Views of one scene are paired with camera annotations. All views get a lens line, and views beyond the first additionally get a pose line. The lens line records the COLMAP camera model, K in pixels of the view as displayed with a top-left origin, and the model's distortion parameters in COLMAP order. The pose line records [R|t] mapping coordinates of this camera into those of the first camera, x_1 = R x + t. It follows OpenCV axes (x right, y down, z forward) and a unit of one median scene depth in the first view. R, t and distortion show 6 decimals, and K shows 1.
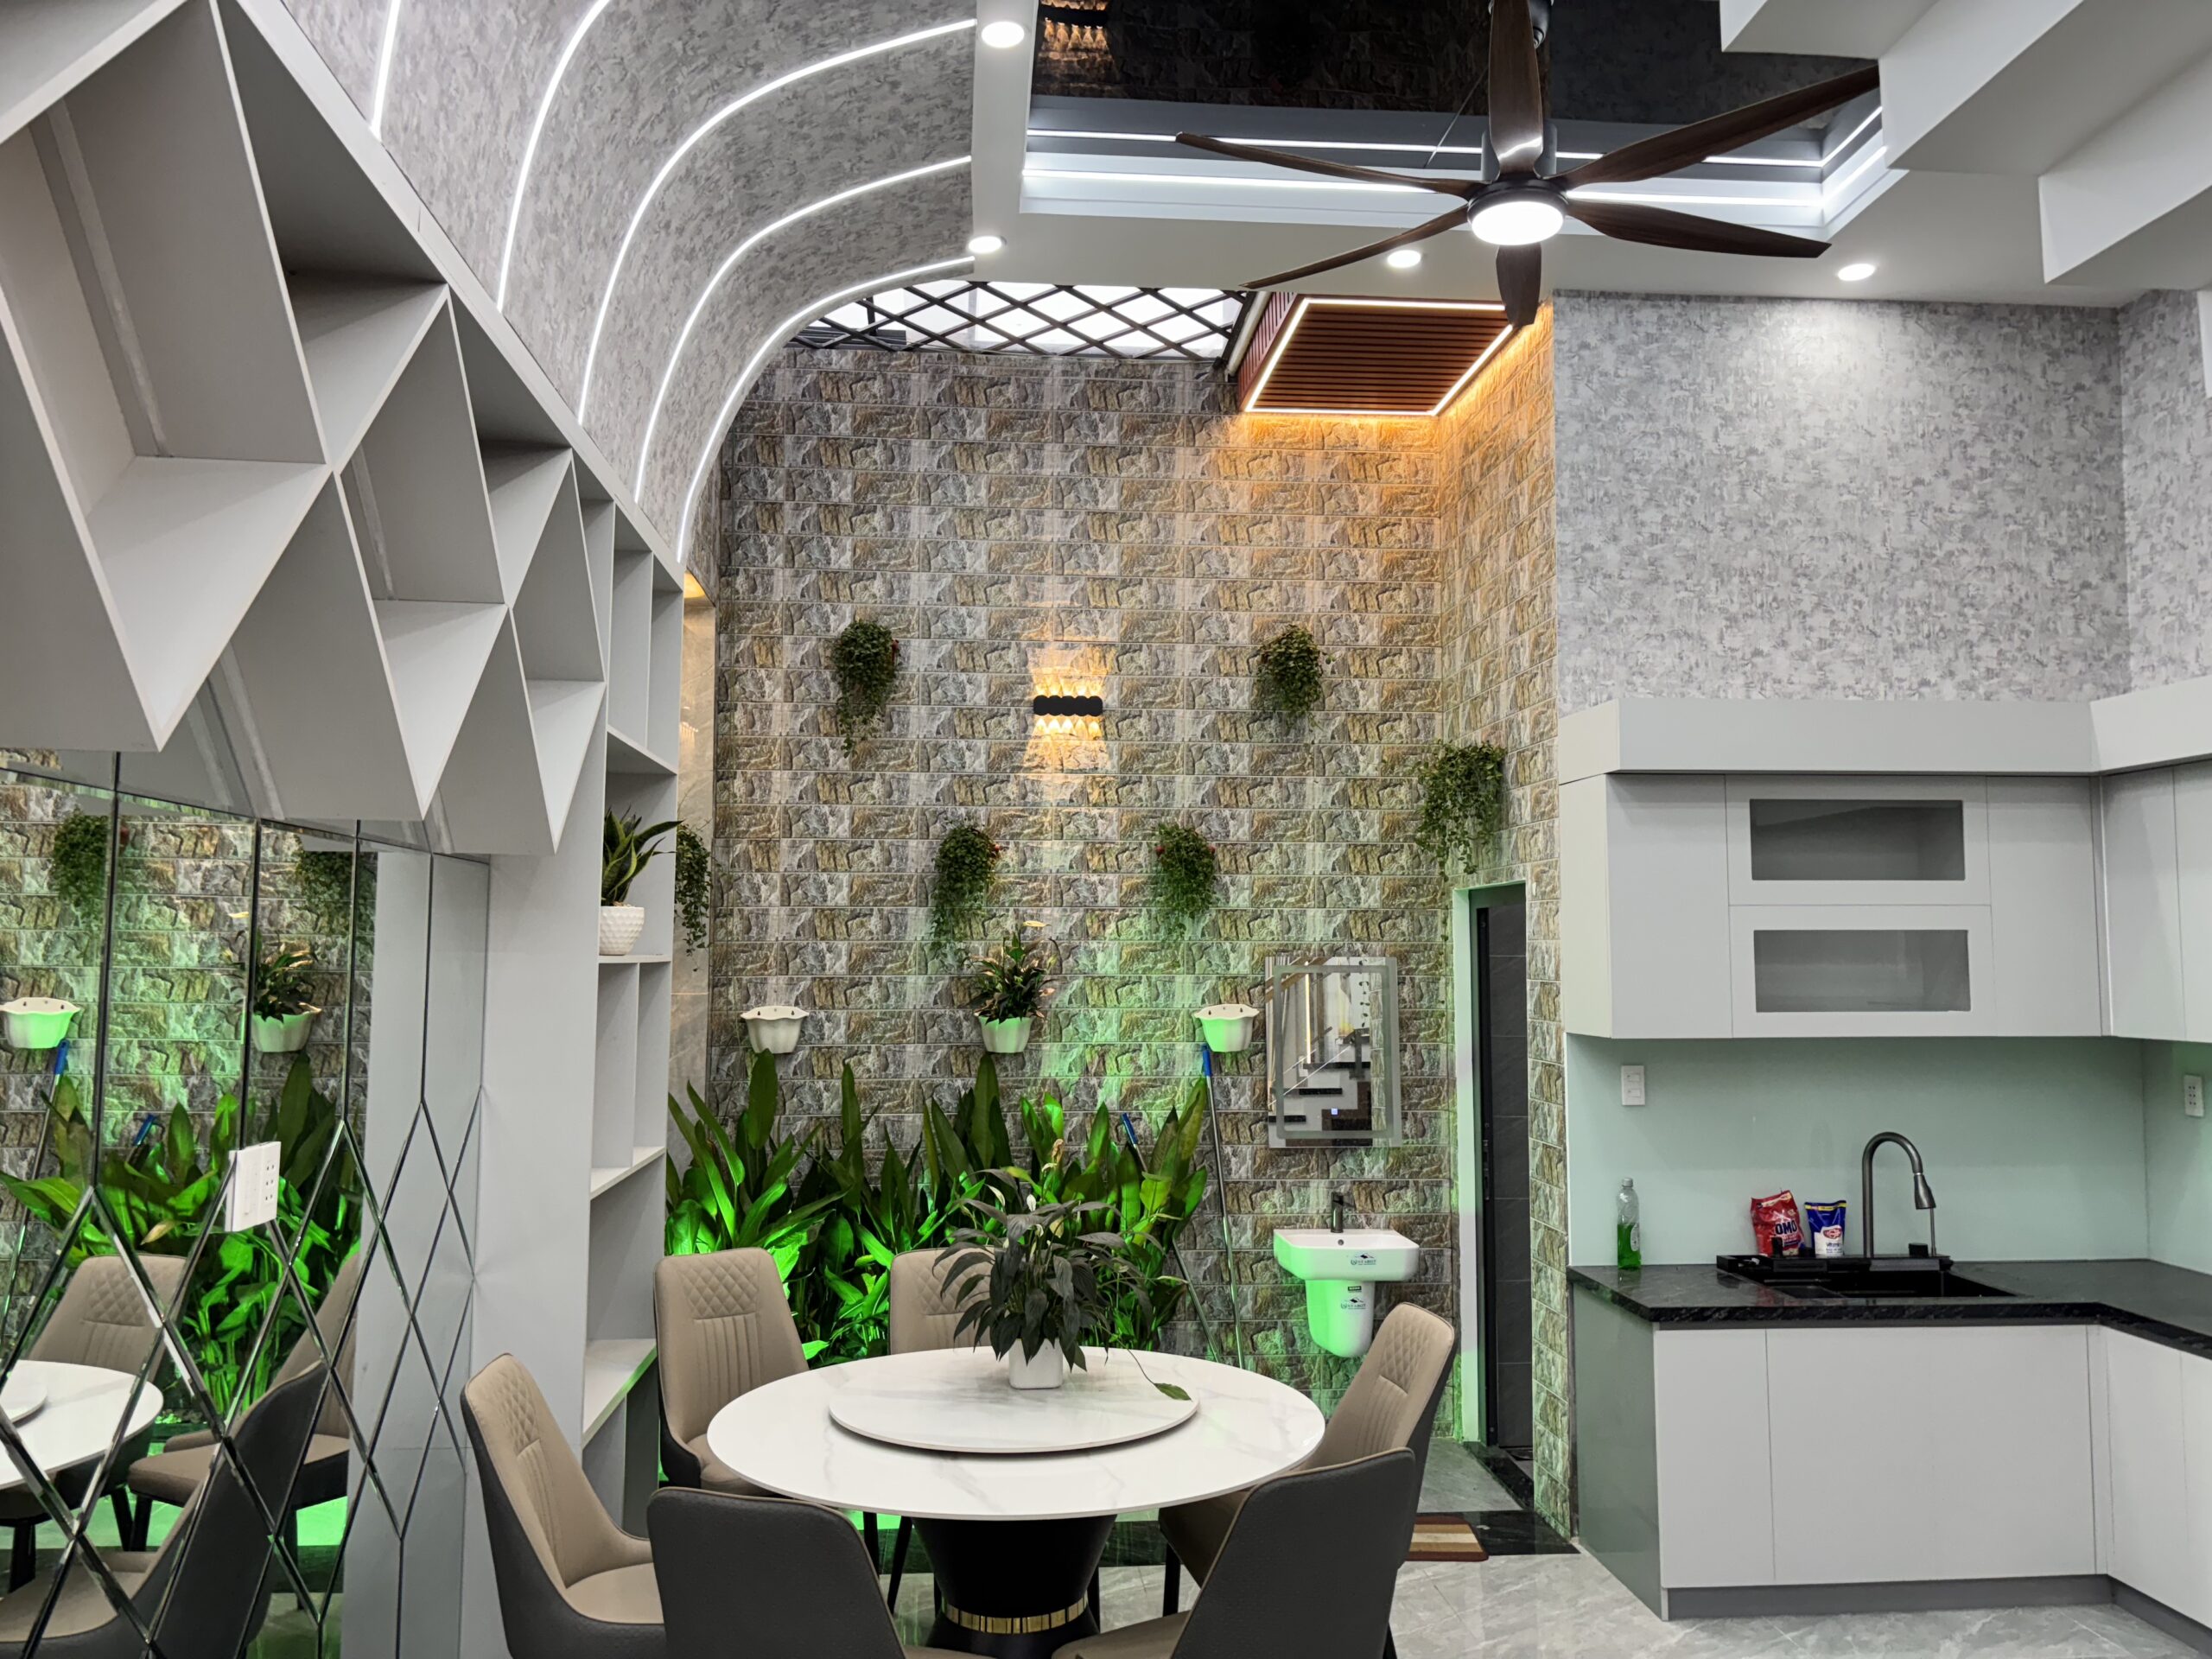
lens RADIAL K [[1676.2, 0, 1113.5], [0, 1676.2, 821.8], [0, 0, 1]] dist [0.058629, -0.056473]
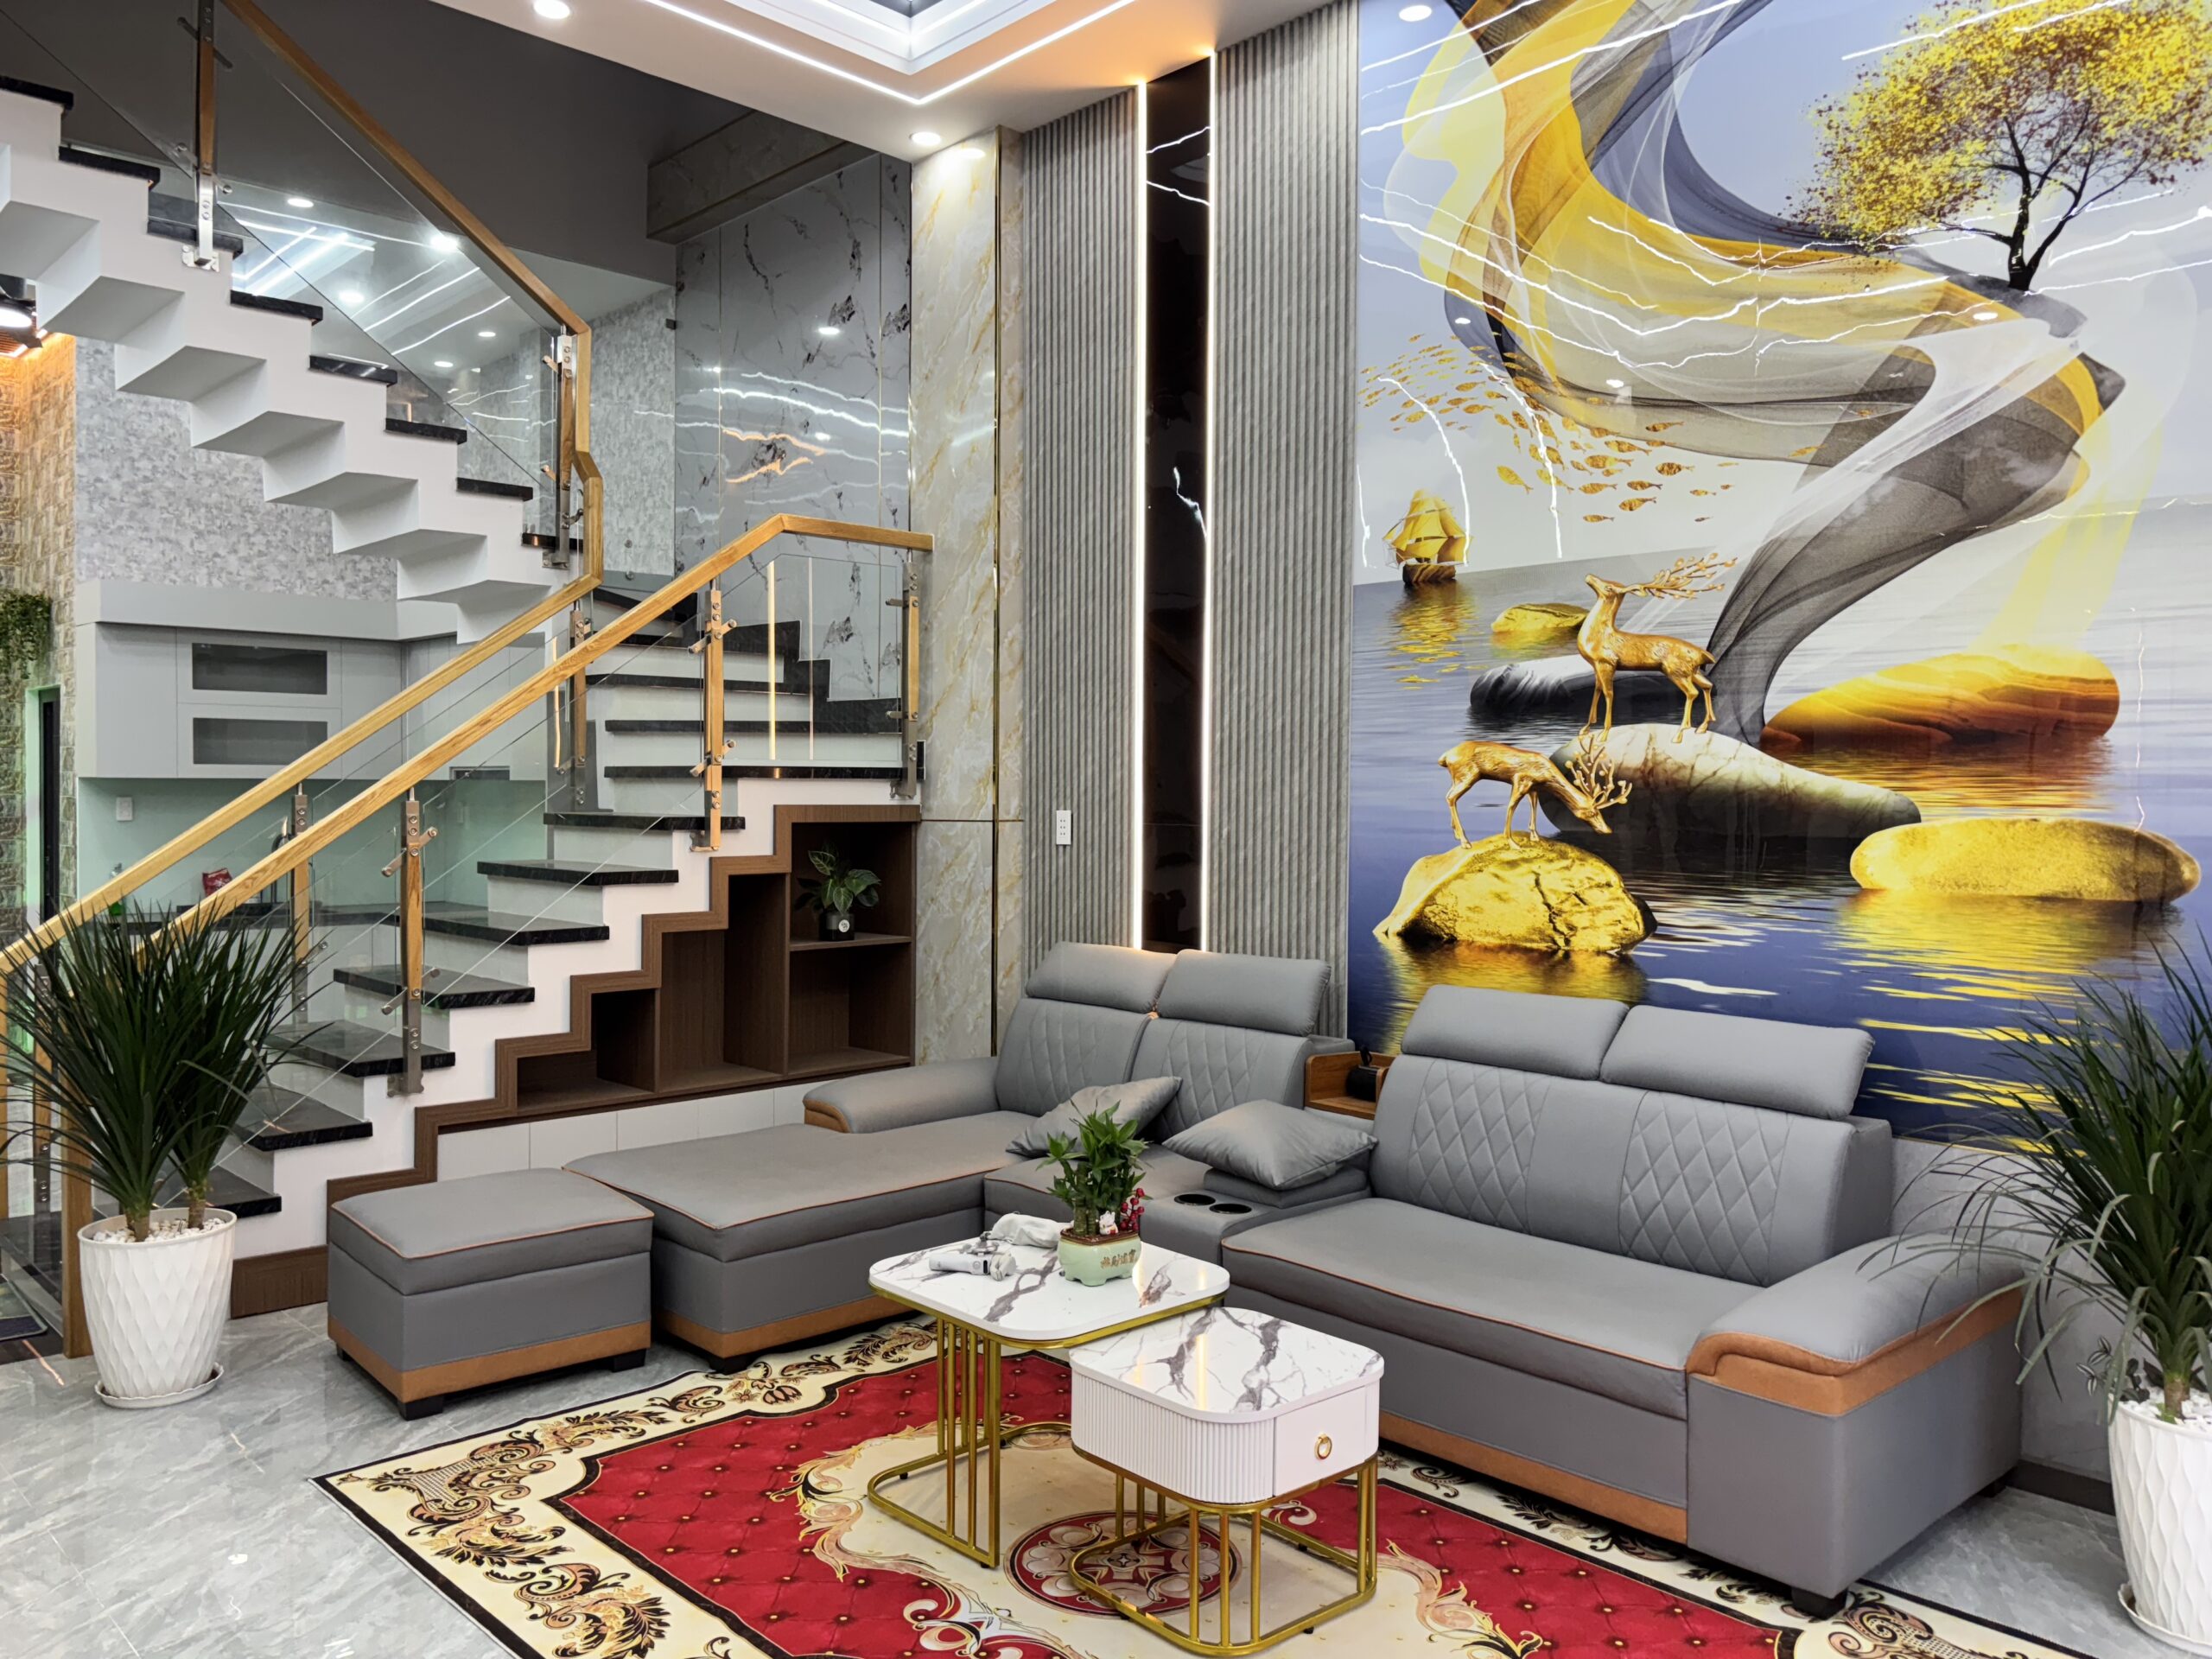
lens RADIAL K [[1676.2, 0, 1127.2], [0, 1676.2, 828.1], [0, 0, 1]] dist [0.058629, -0.056473]
pose [[0.782954, -0.009216, 0.622012, 0.030520], [-0.057082, 0.994607, 0.086589, -0.023719], [-0.619456, -0.103301, 0.778205, -0.781108]]
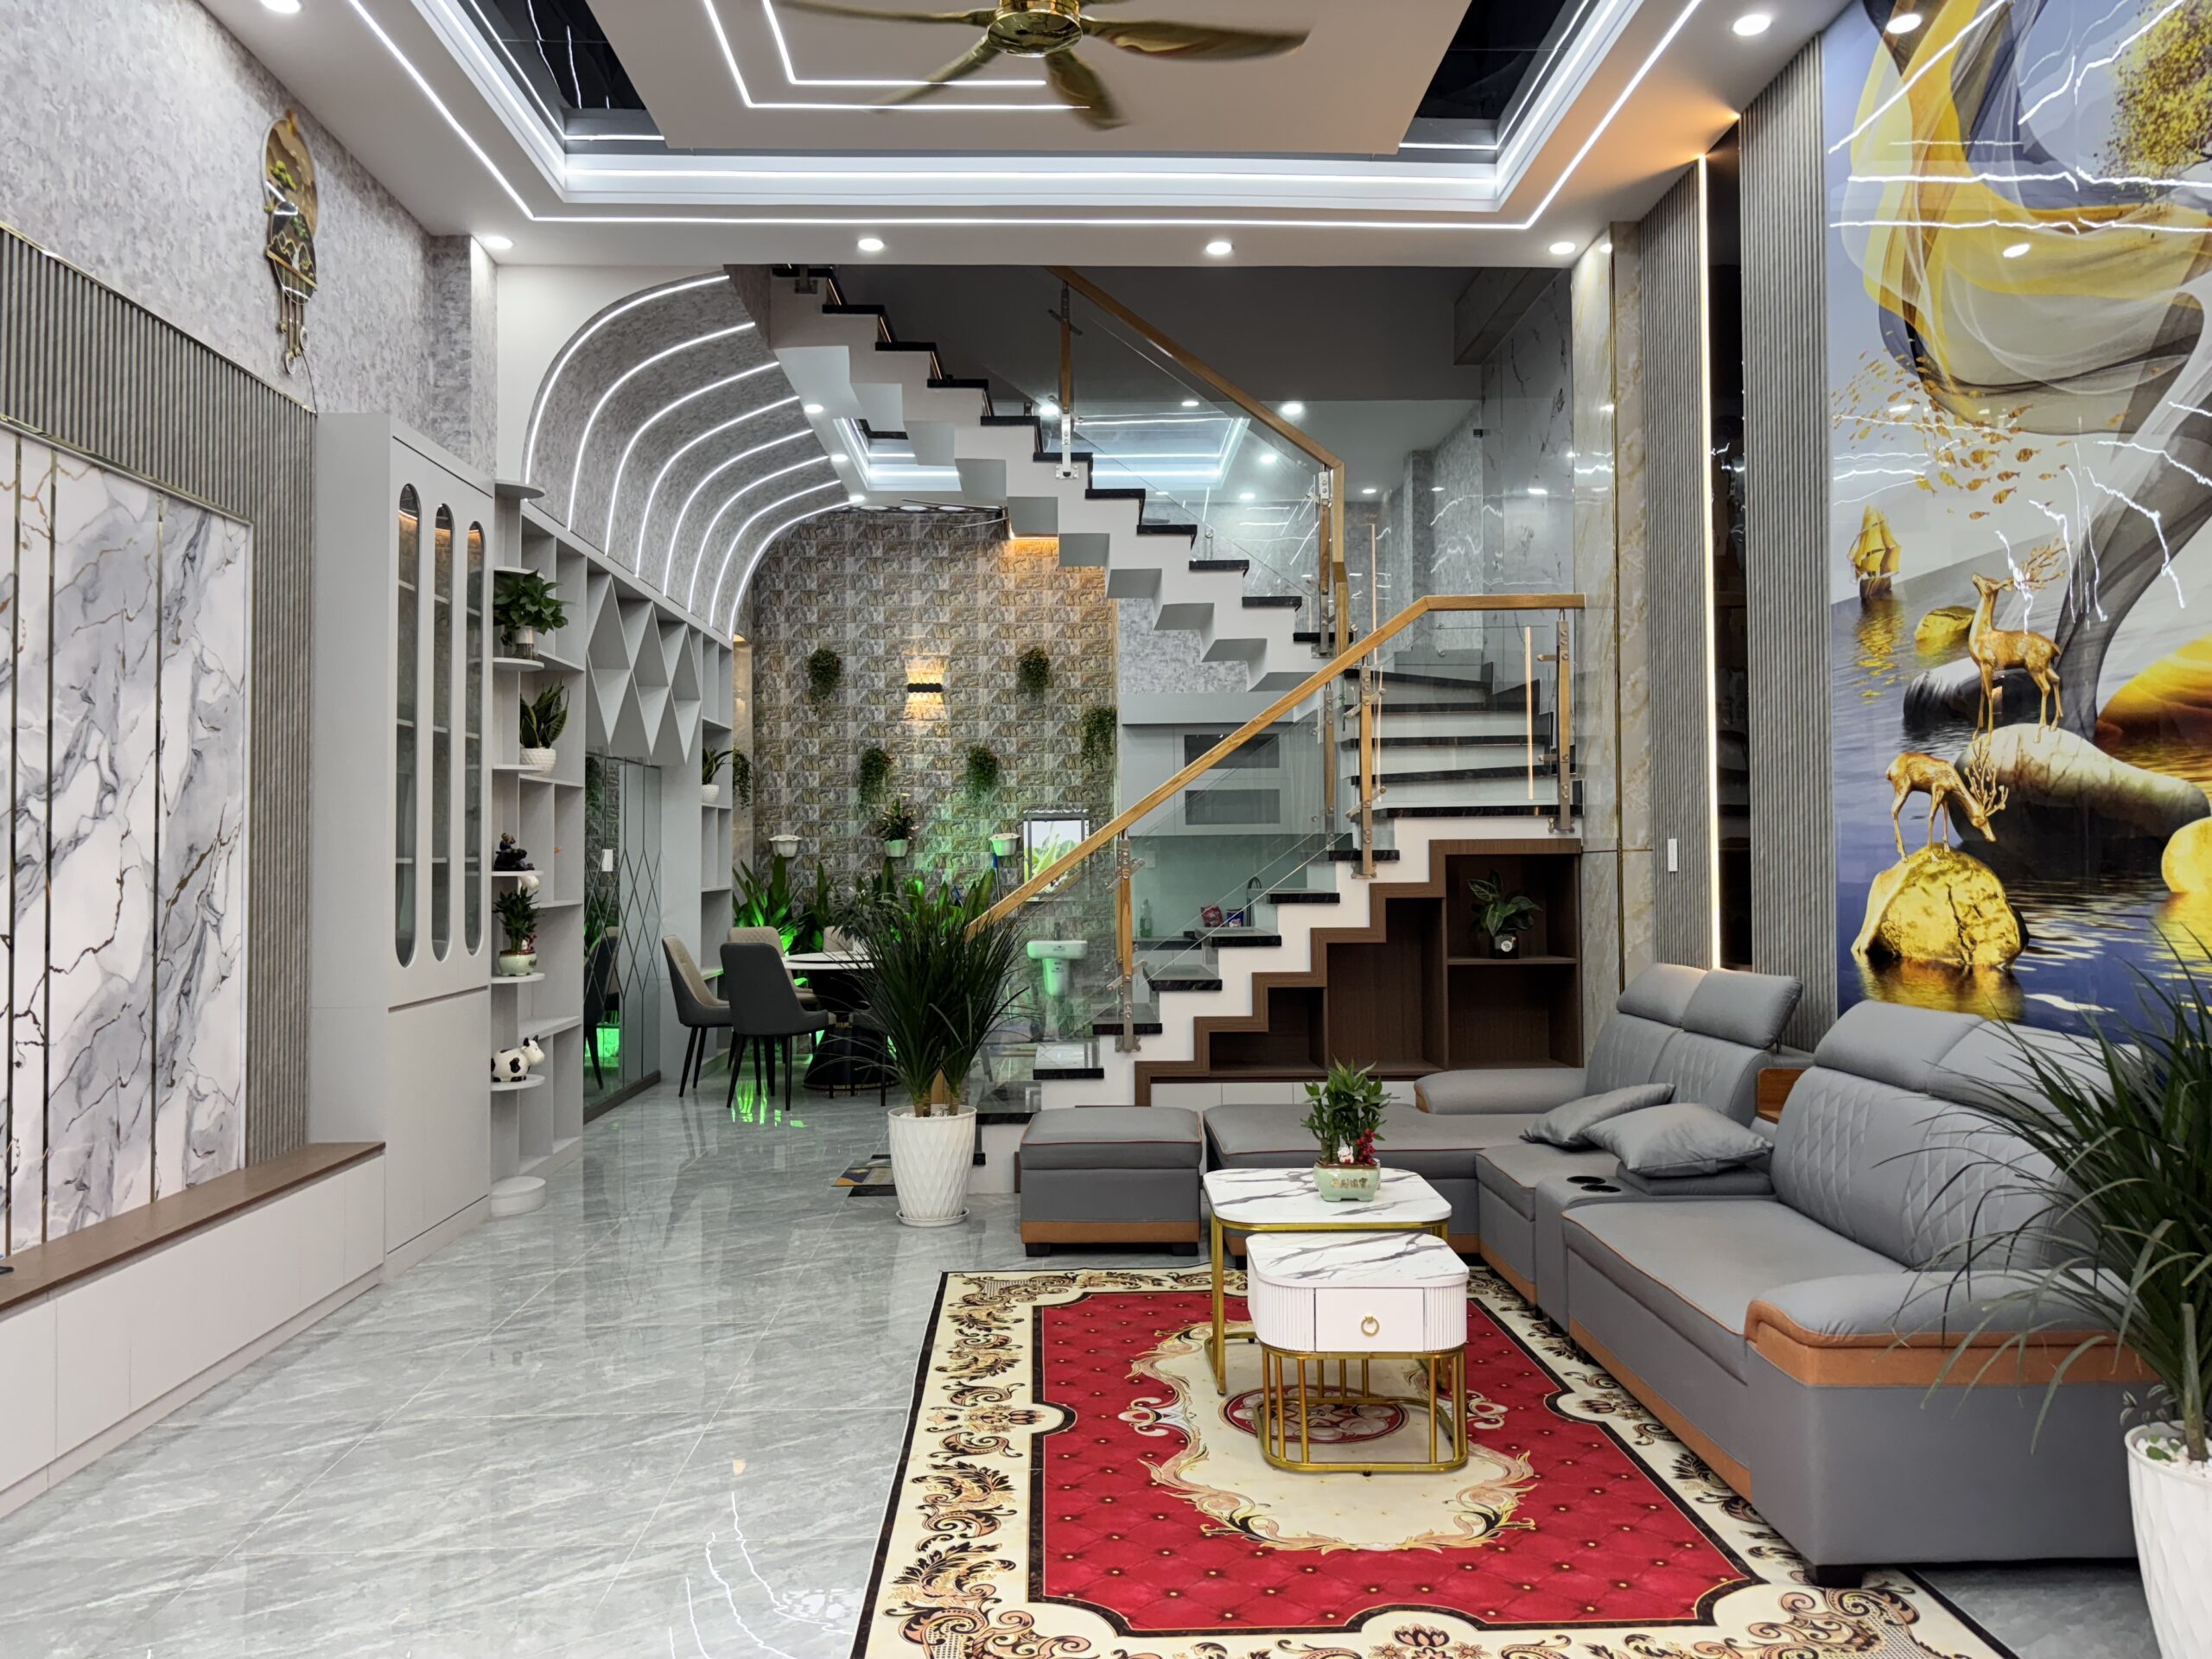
lens RADIAL K [[1676.2, 0, 1120.4], [0, 1676.2, 826.9], [0, 0, 1]] dist [0.058629, -0.056473]
pose [[0.998708, -0.010716, -0.049675, 0.314900], [0.013802, 0.997969, 0.062195, -0.024607], [0.048907, -0.062800, 0.996827, -1.047980]]
